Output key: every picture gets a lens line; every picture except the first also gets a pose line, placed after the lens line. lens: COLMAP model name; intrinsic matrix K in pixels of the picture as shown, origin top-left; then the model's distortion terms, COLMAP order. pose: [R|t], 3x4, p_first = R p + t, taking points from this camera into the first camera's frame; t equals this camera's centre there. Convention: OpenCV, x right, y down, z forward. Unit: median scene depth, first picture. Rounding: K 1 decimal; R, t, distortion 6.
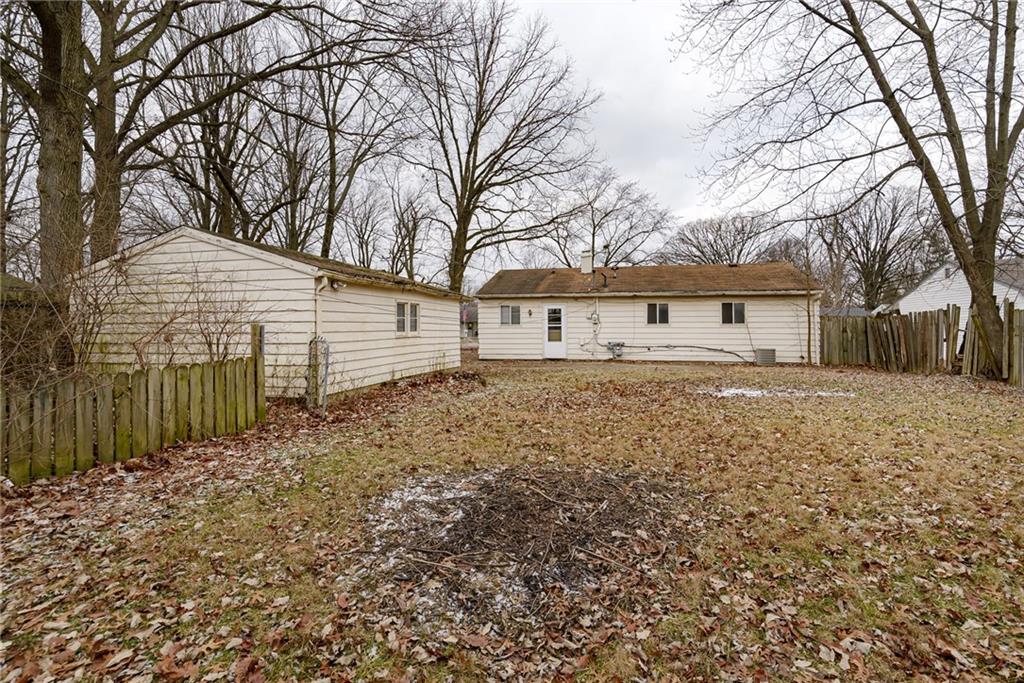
lens RADIAL K [[502.1, 0, 513.6], [0, 502.1, 329.4], [0, 0, 1]] dist [0.006147, 0.000826]
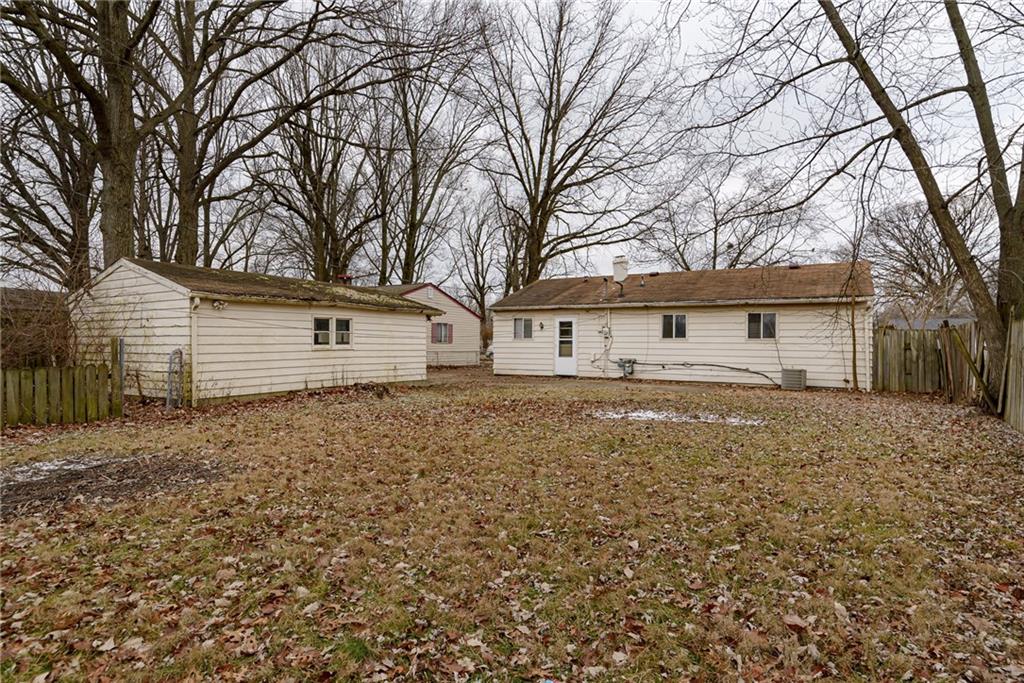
lens RADIAL K [[555.5, 0, 512.2], [0, 555.5, 356.2], [0, 0, 1]] dist [-0.000324, -0.001143]
pose [[0.951666, 0.014324, -0.306799, 0.315877], [-0.006834, 0.999652, 0.025474, -0.002465], [0.307058, -0.022146, 0.951433, -0.004315]]
